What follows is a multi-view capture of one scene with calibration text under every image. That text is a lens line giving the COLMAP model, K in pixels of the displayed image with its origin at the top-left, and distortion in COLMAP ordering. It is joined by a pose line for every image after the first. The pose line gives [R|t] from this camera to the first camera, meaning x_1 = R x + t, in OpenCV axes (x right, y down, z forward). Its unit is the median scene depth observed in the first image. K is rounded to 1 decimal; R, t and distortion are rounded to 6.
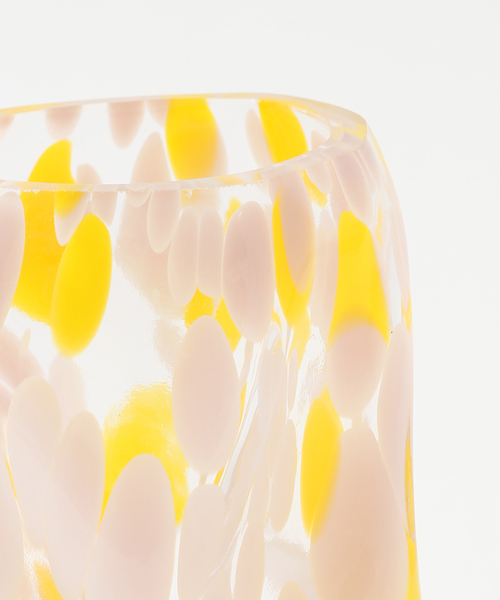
lens RADIAL K [[1955.5, 0, 250.0], [0, 1955.5, 300.0], [0, 0, 1]] dist [-0.142780, 0.076438]
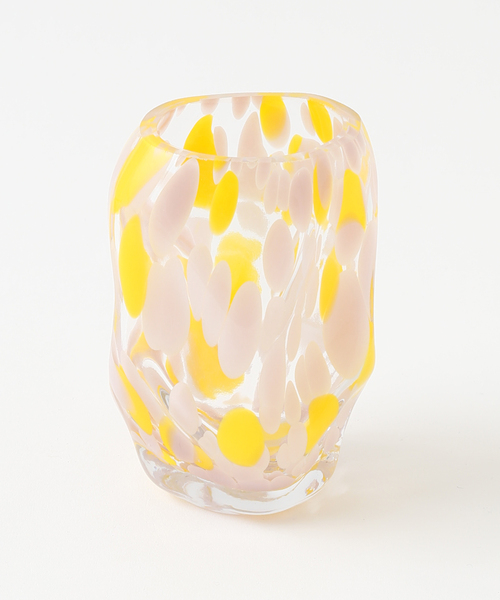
lens RADIAL K [[1955.5, 0, 250.0], [0, 1955.5, 300.0], [0, 0, 1]] dist [-0.142780, 0.076438]
pose [[0.998911, 0.046657, -0.000971, -0.046266], [-0.046011, 0.988130, 0.146569, -0.202711], [0.007798, -0.146365, 0.989200, -1.066276]]
